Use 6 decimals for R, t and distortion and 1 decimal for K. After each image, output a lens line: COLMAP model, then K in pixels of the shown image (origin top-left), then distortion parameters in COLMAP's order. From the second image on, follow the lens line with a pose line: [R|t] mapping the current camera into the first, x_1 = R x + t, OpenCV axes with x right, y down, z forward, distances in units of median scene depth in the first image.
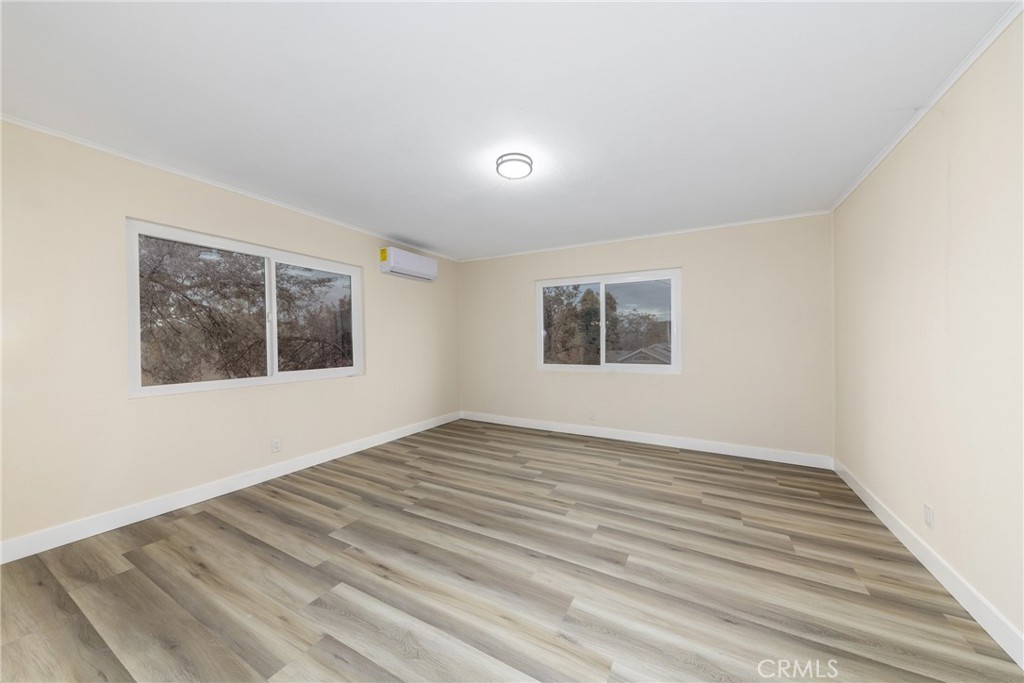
lens RADIAL K [[357.3, 0, 511.2], [0, 357.3, 333.7], [0, 0, 1]] dist [0.001650, -0.000002]
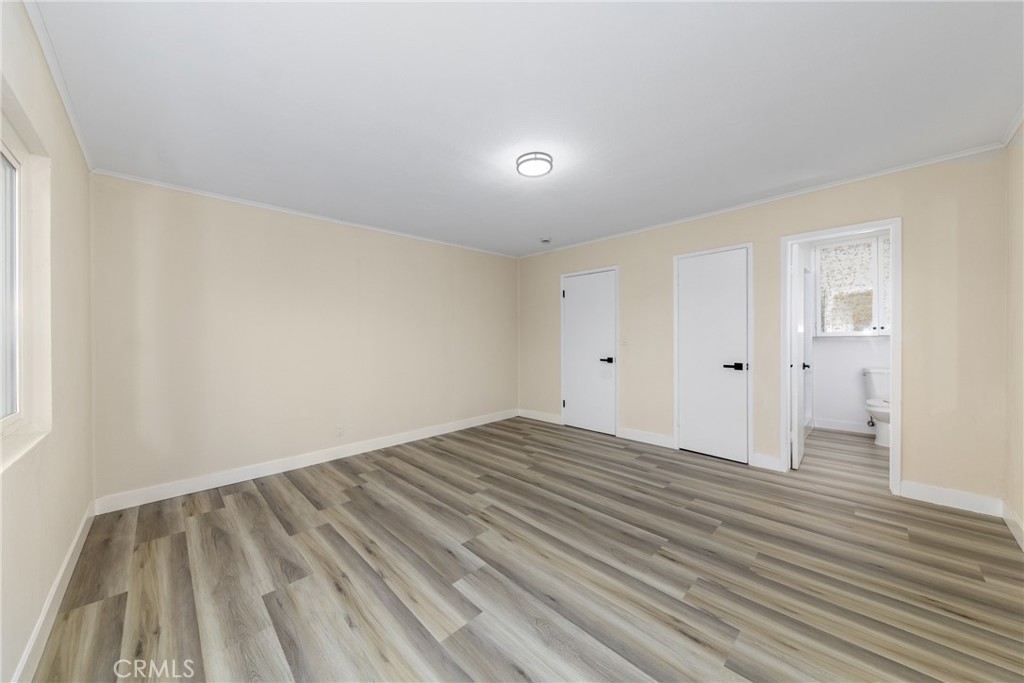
lens RADIAL K [[357.3, 0, 510.8], [0, 357.3, 341.6], [0, 0, 1]] dist [0.001650, -0.000002]
pose [[-0.962896, 0.009485, 0.269706, -0.171652], [0.007510, 0.999937, -0.008353, 0.037701], [-0.269768, -0.006017, -0.962907, 1.802672]]
